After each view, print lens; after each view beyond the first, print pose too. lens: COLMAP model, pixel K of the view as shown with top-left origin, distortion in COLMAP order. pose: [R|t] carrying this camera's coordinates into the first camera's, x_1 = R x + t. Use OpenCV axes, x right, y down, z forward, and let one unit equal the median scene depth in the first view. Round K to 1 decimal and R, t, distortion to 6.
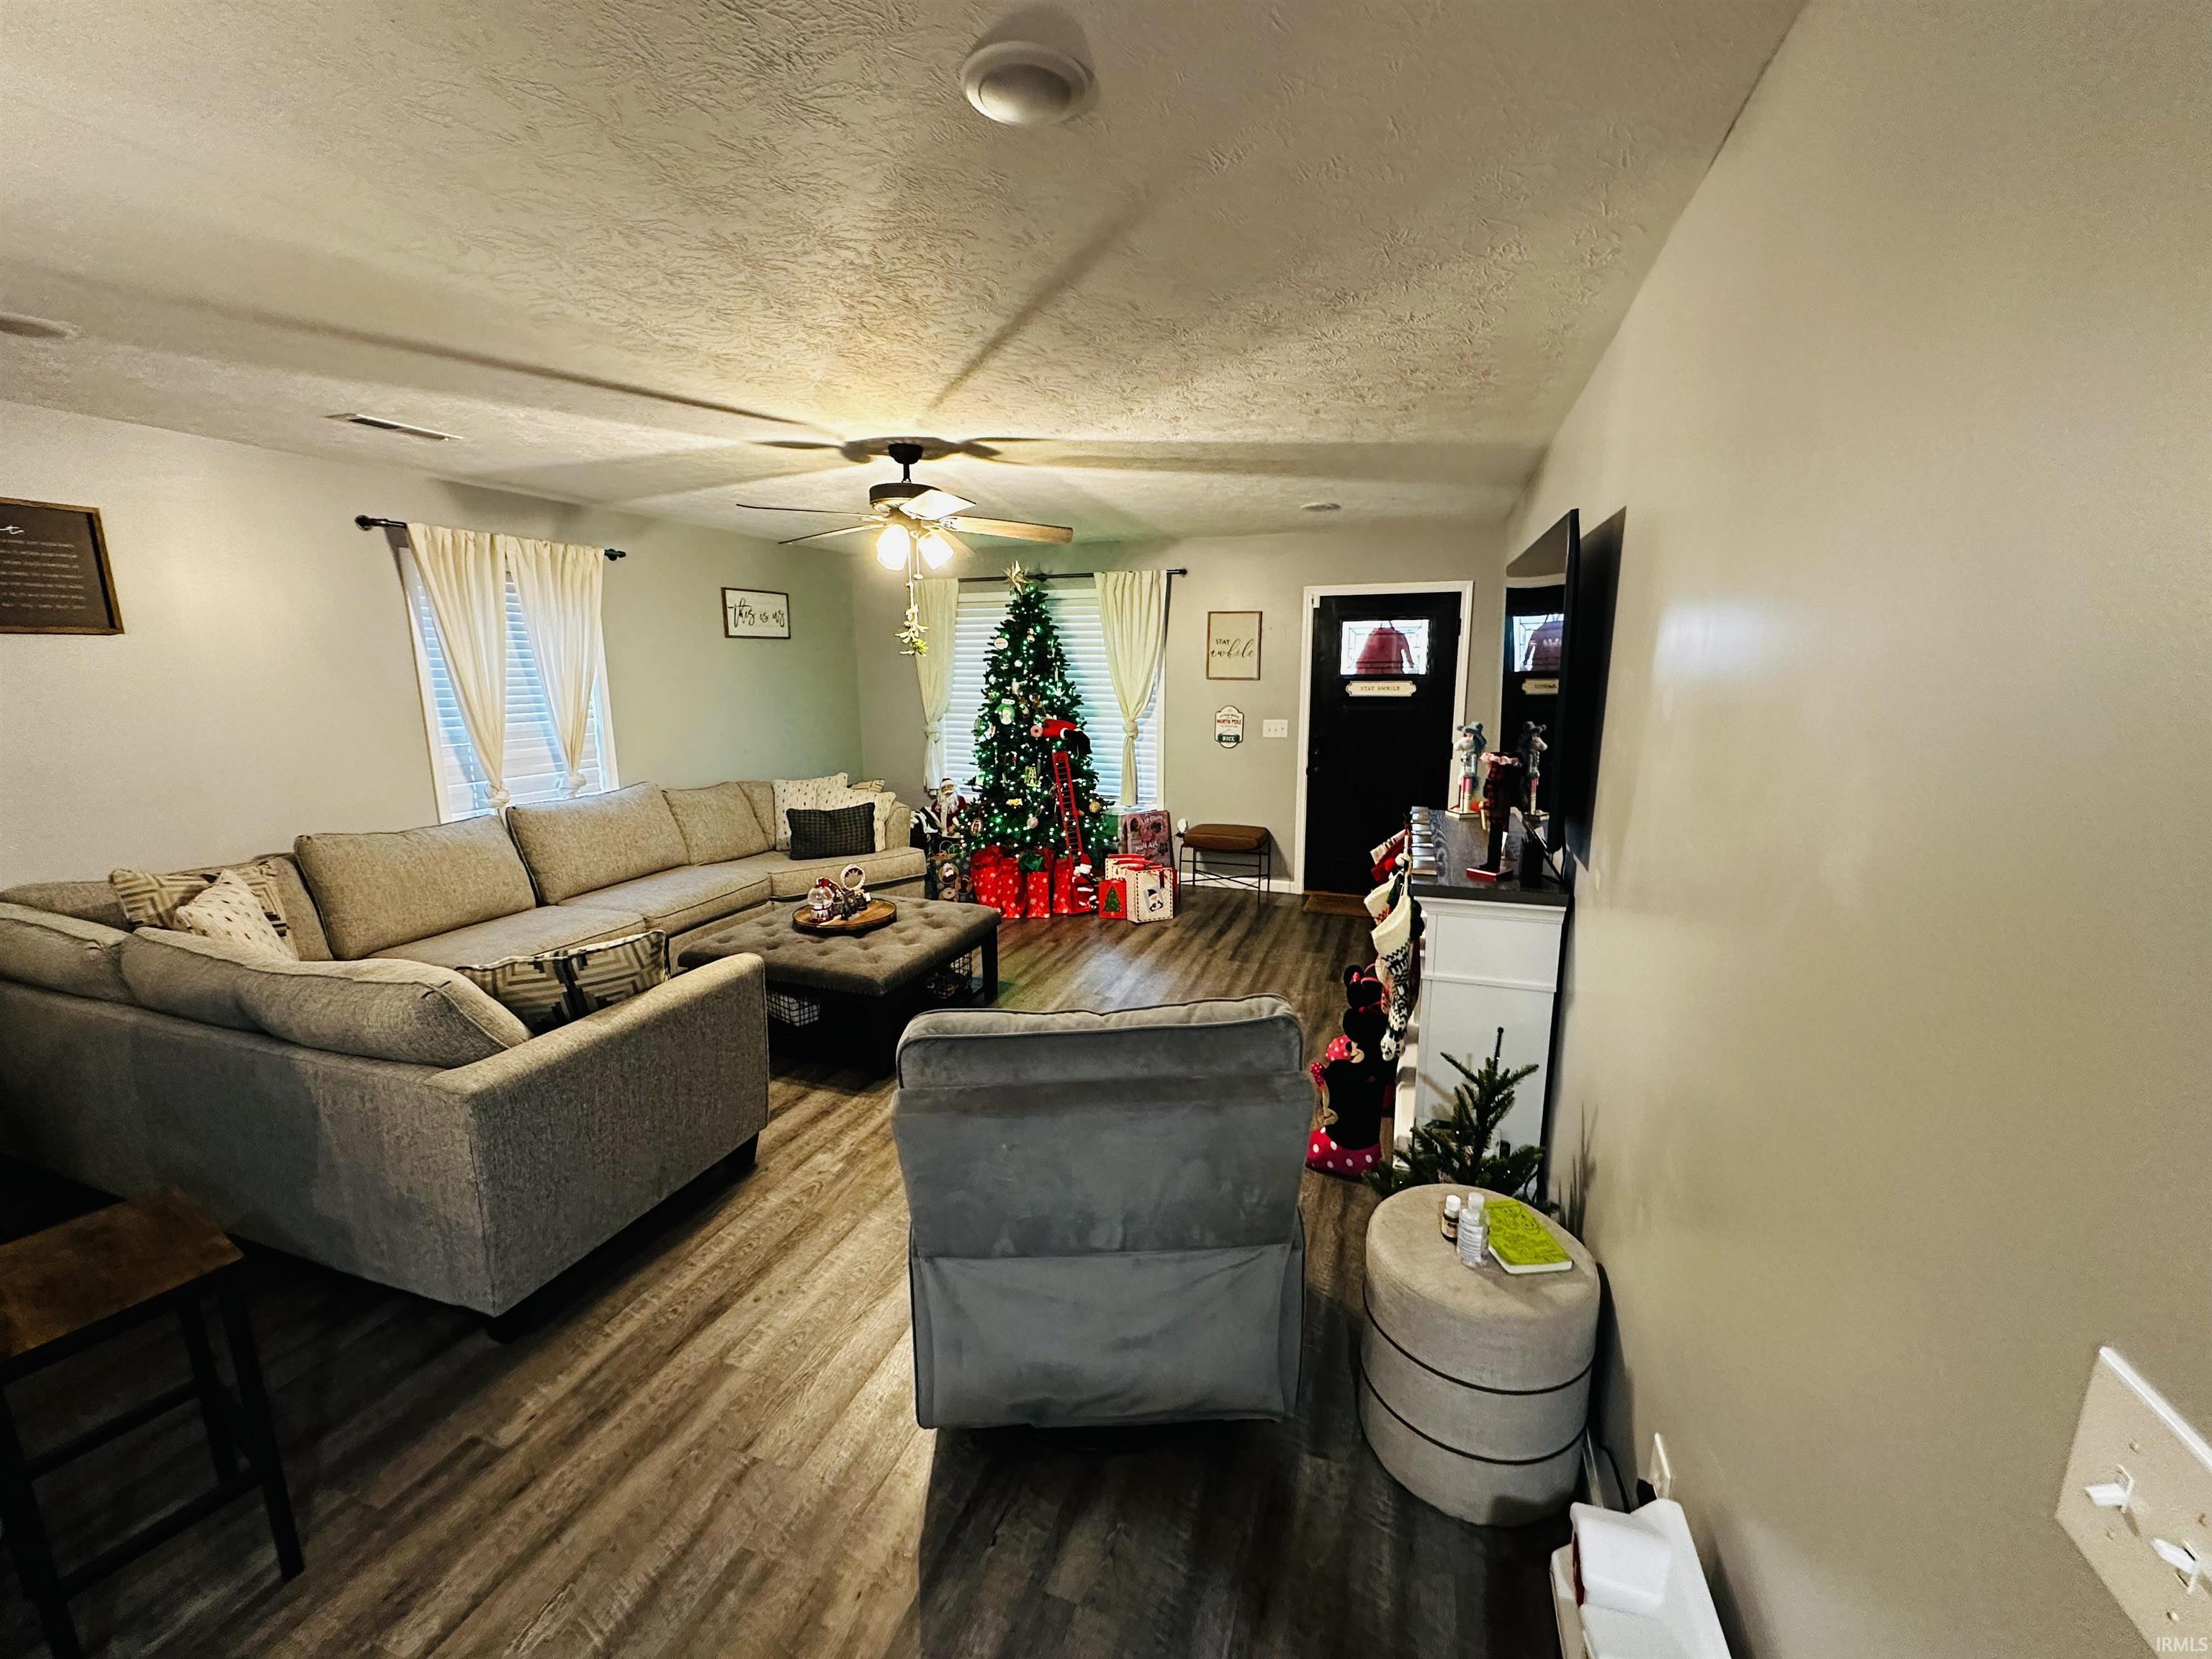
lens RADIAL K [[884.8, 0, 1107.9], [0, 884.8, 827.2], [0, 0, 1]] dist [0.003712, 0.000390]
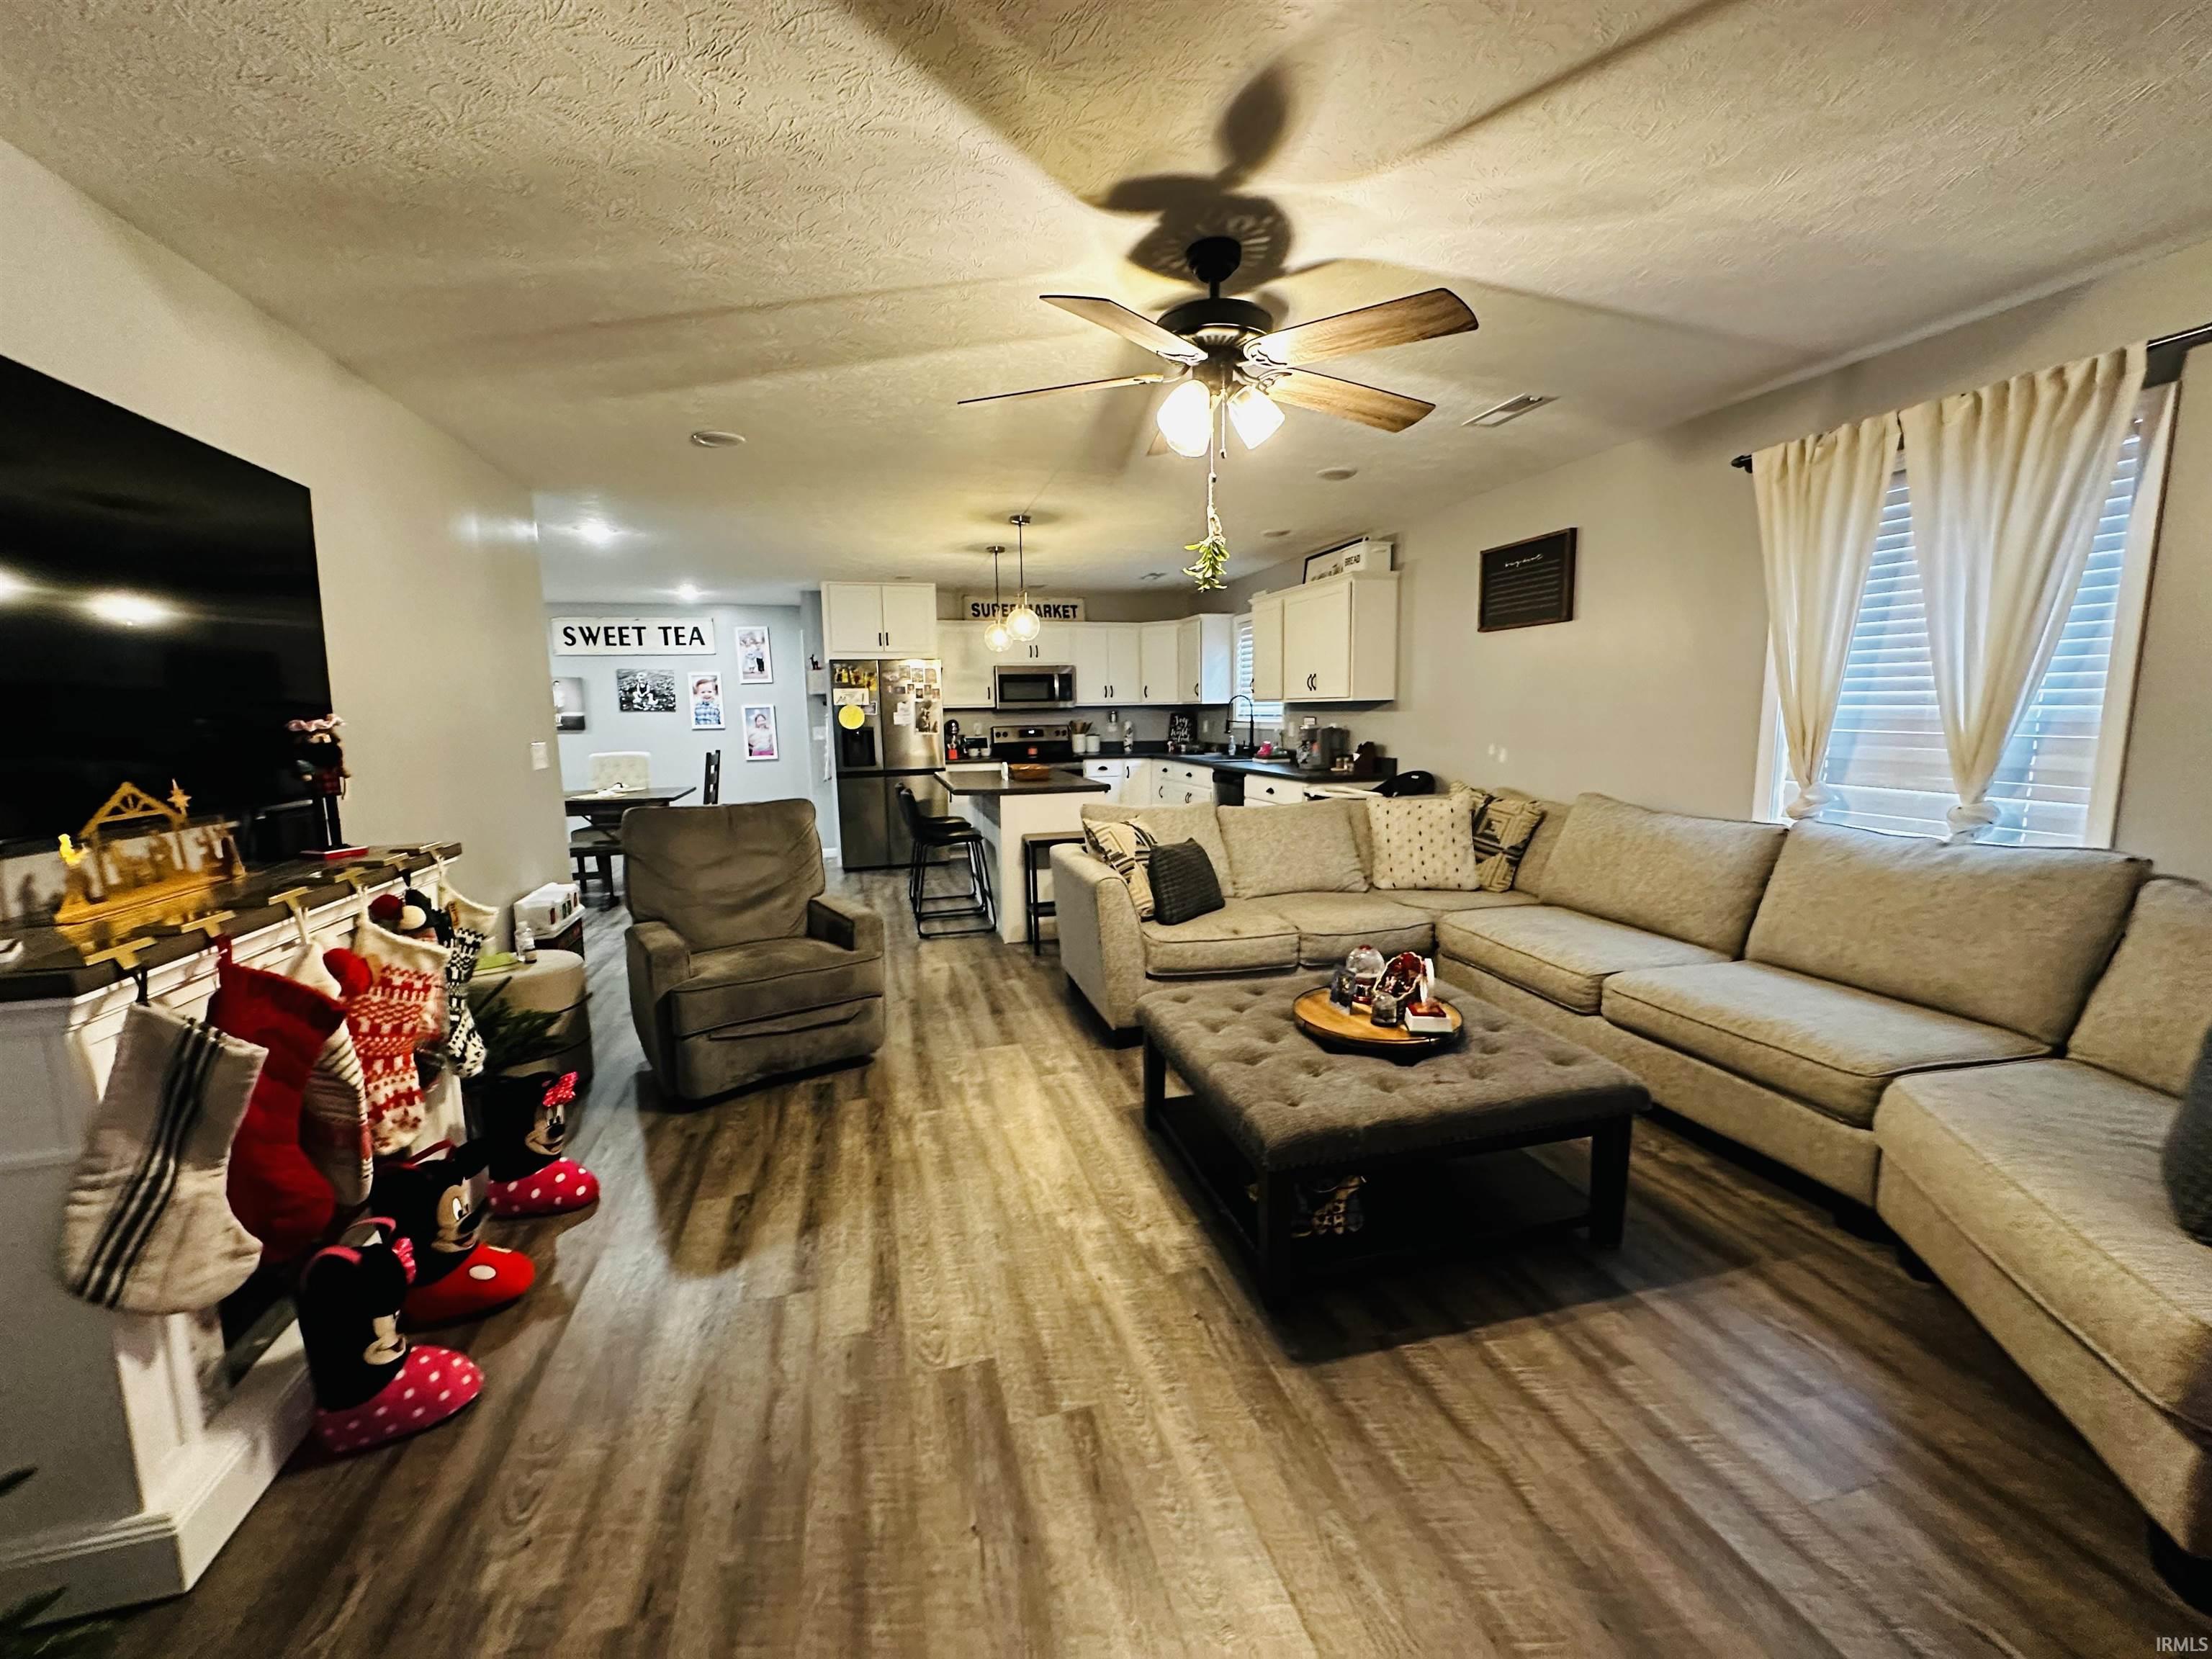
lens RADIAL K [[884.8, 0, 1103.4], [0, 884.8, 823.8], [0, 0, 1]] dist [0.003712, 0.000390]
pose [[-0.821876, 0.089452, -0.562599, 0.159065], [-0.089247, 0.955181, 0.282250, -0.153504], [0.562632, 0.282185, -0.777057, 1.114669]]
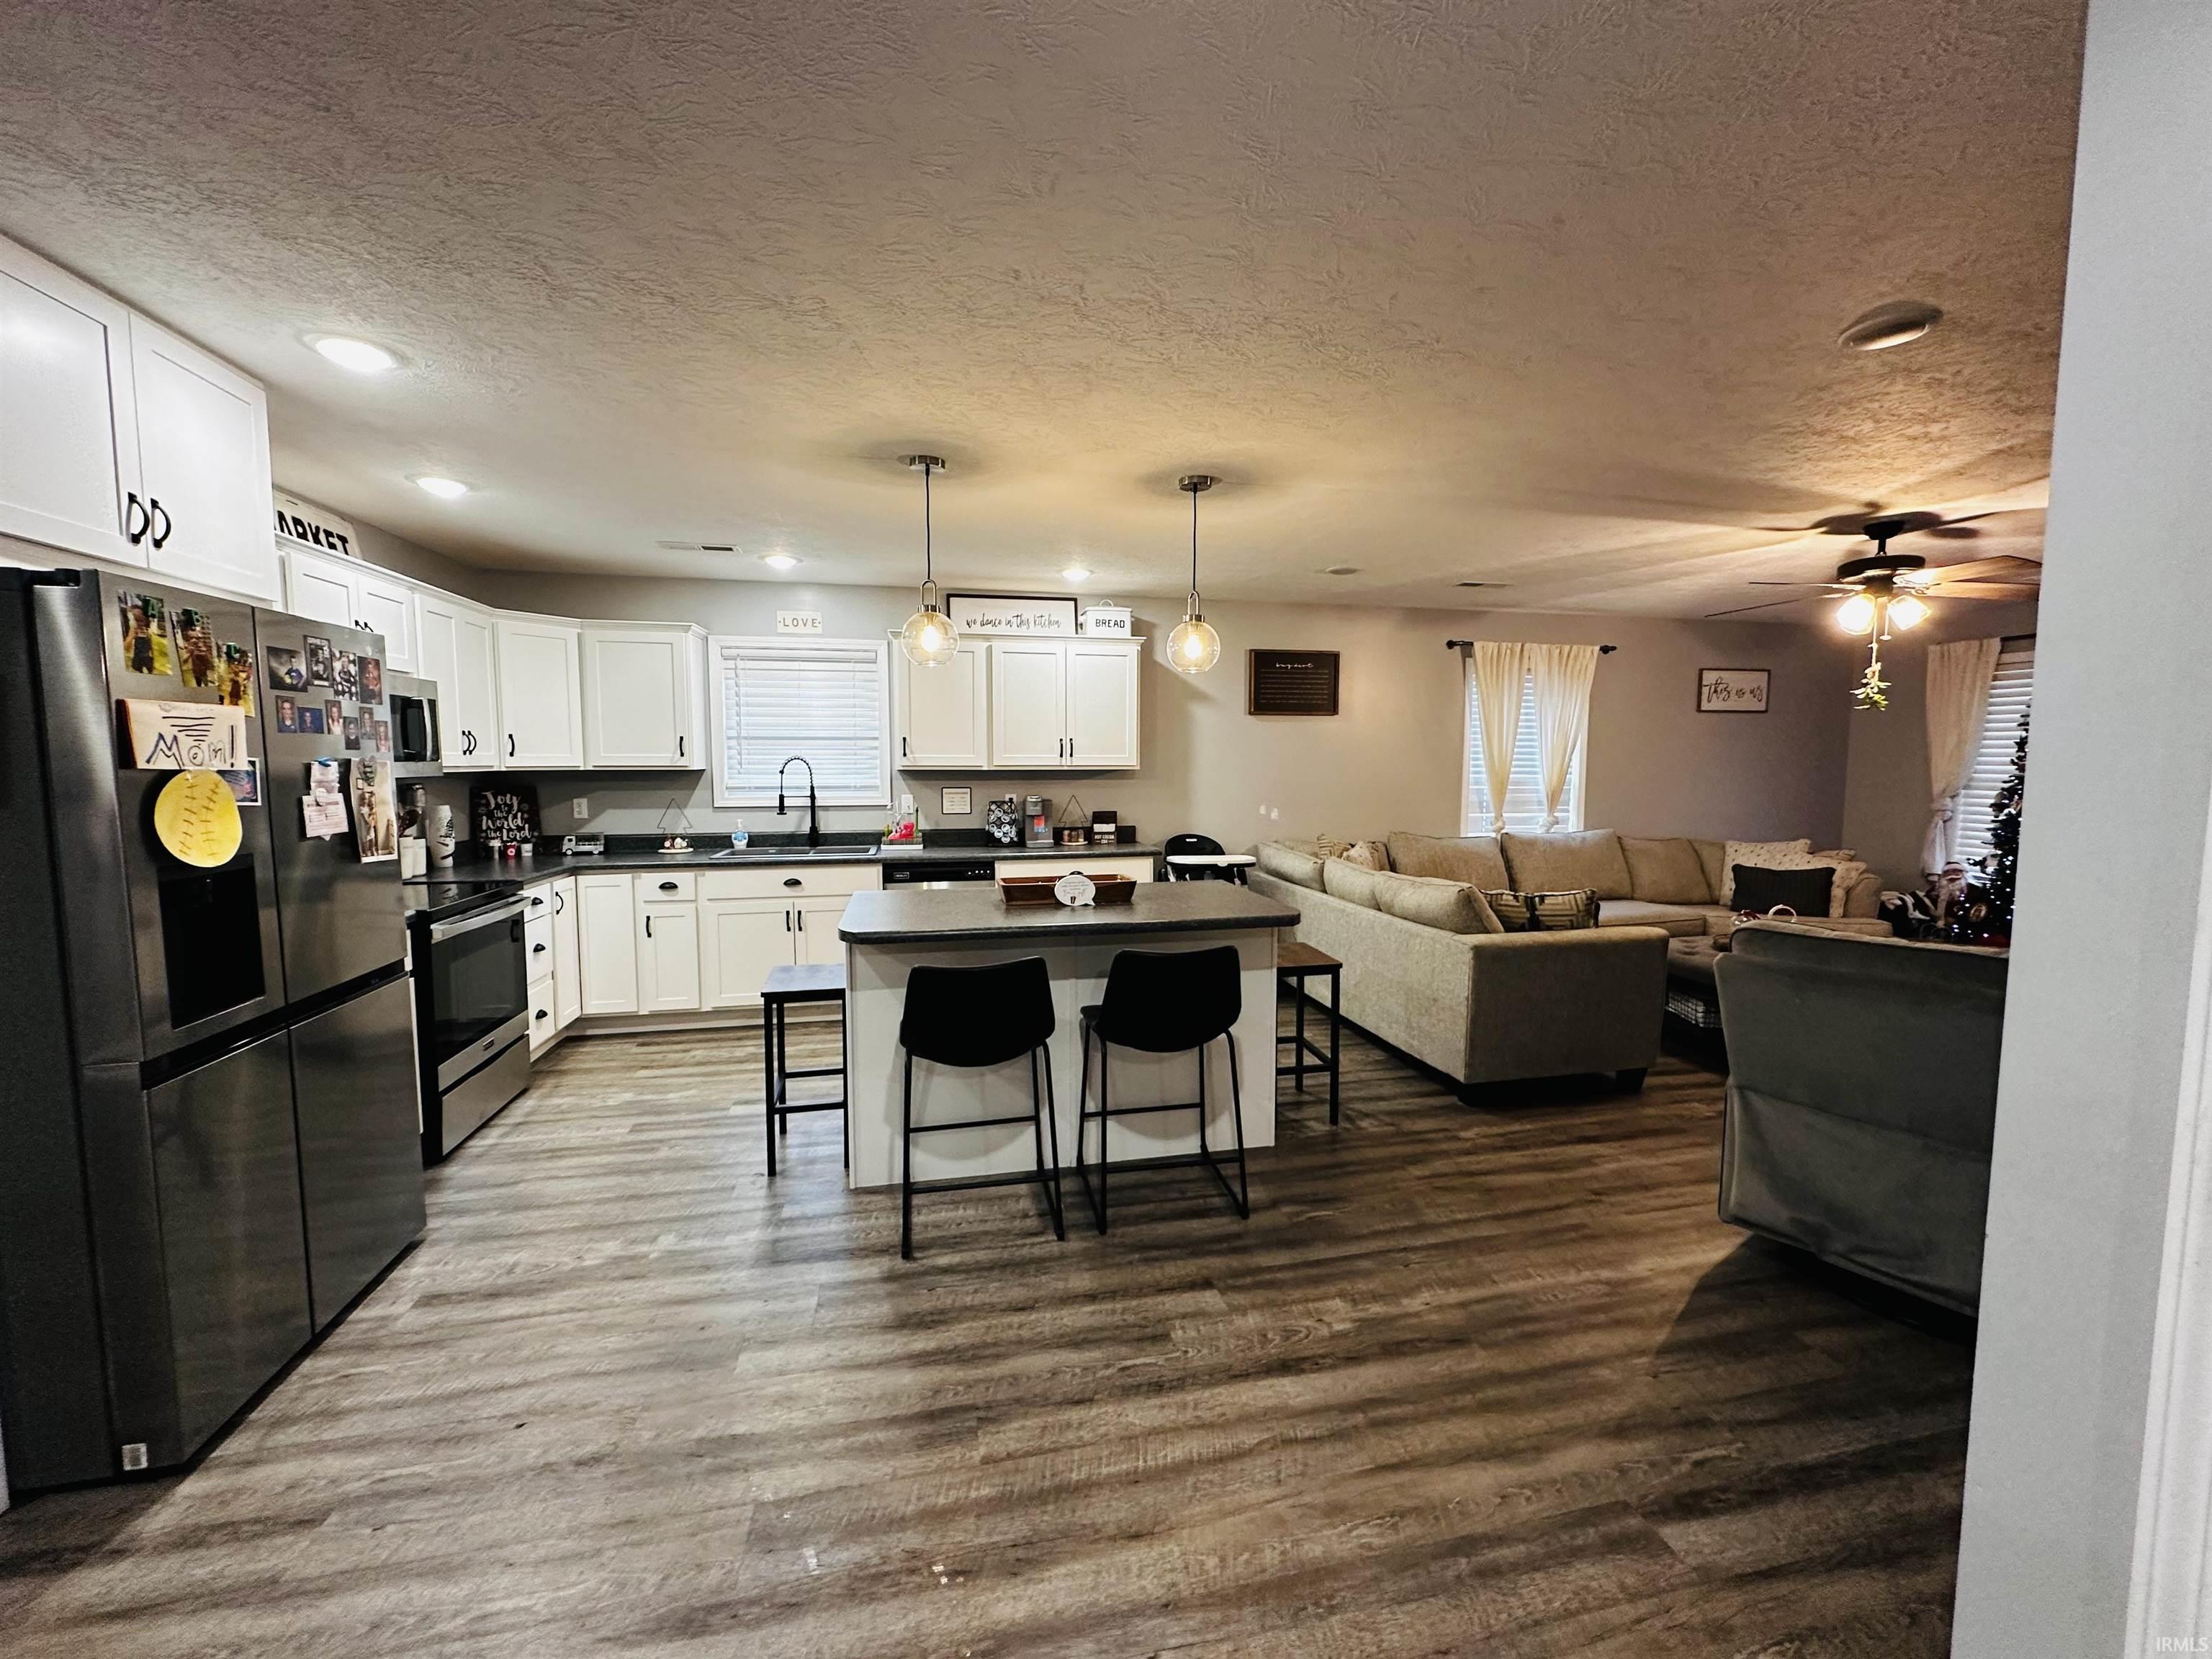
lens RADIAL K [[884.8, 0, 1104.0], [0, 884.8, 829.8], [0, 0, 1]] dist [0.003712, 0.000390]
pose [[0.531311, 0.071627, -0.844144, 0.156608], [-0.161032, 0.986792, -0.017624, 0.090044], [0.831732, 0.145298, 0.535827, -0.253826]]
